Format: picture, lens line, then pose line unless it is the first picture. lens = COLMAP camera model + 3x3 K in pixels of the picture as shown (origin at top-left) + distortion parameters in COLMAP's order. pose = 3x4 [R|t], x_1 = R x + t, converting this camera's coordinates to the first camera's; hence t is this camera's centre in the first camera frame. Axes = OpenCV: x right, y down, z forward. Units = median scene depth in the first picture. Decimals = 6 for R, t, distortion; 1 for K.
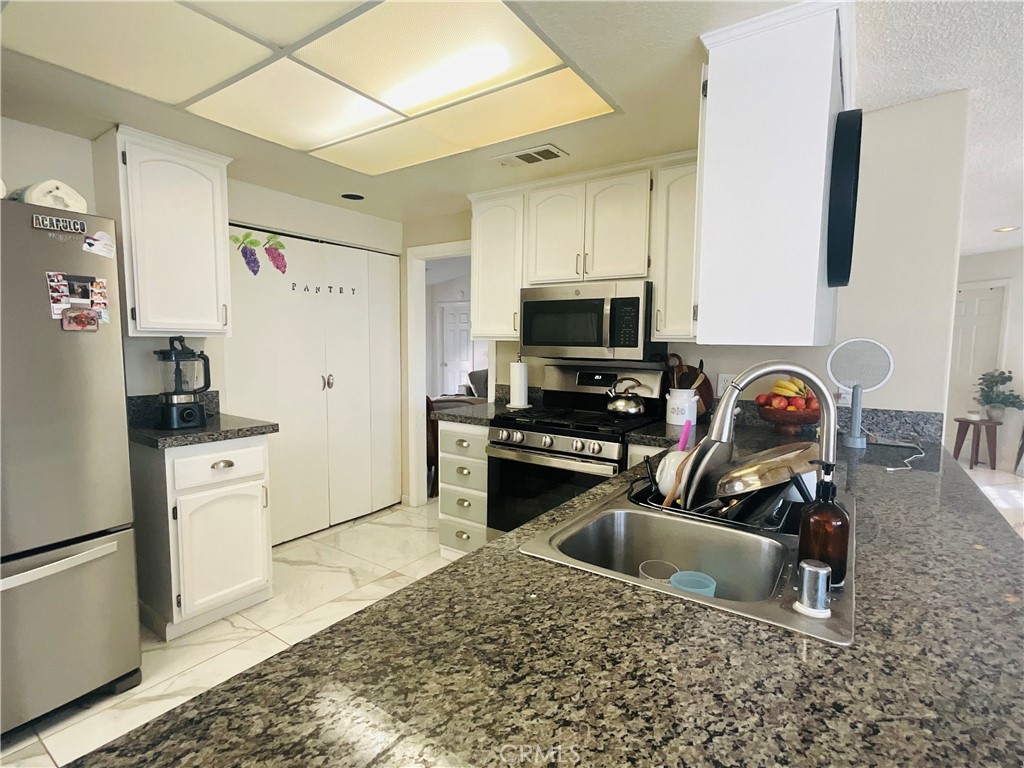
lens RADIAL K [[502.3, 0, 512.0], [0, 502.3, 384.0], [0, 0, 1]] dist [-0.018055, 0.015285]
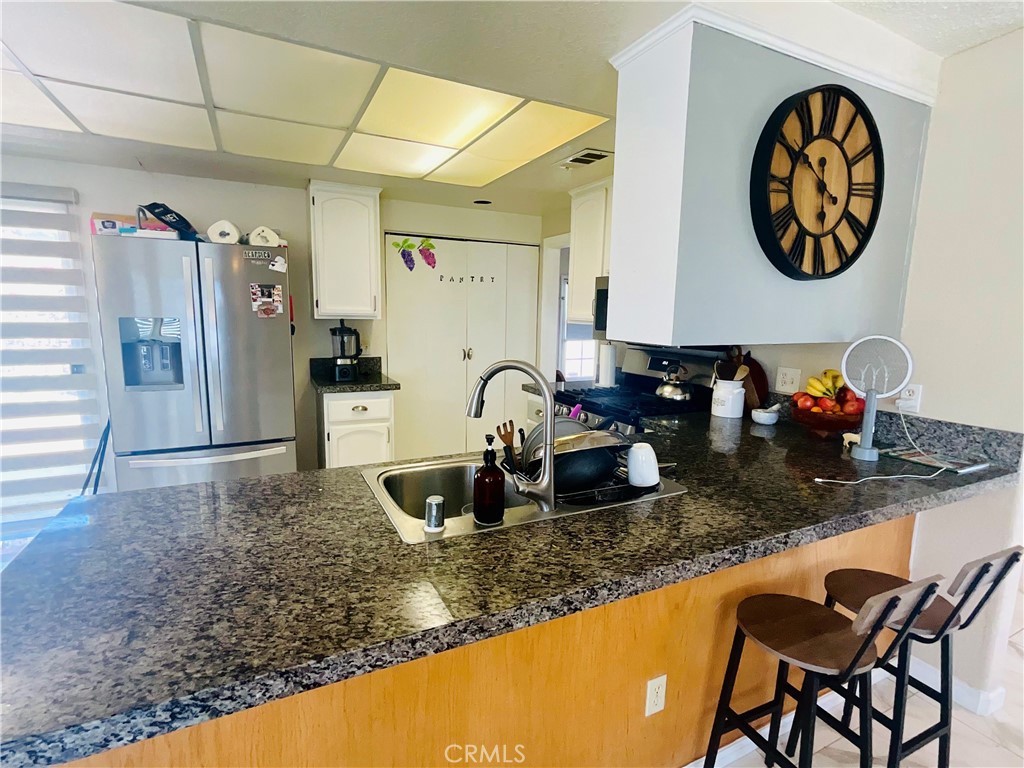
lens RADIAL K [[502.3, 0, 512.0], [0, 502.3, 384.0], [0, 0, 1]] dist [-0.018055, 0.015285]
pose [[0.877808, 0.076904, -0.472799, 0.476217], [-0.051201, 0.996437, 0.067017, -0.028909], [0.476269, -0.034620, 0.878618, -0.061370]]
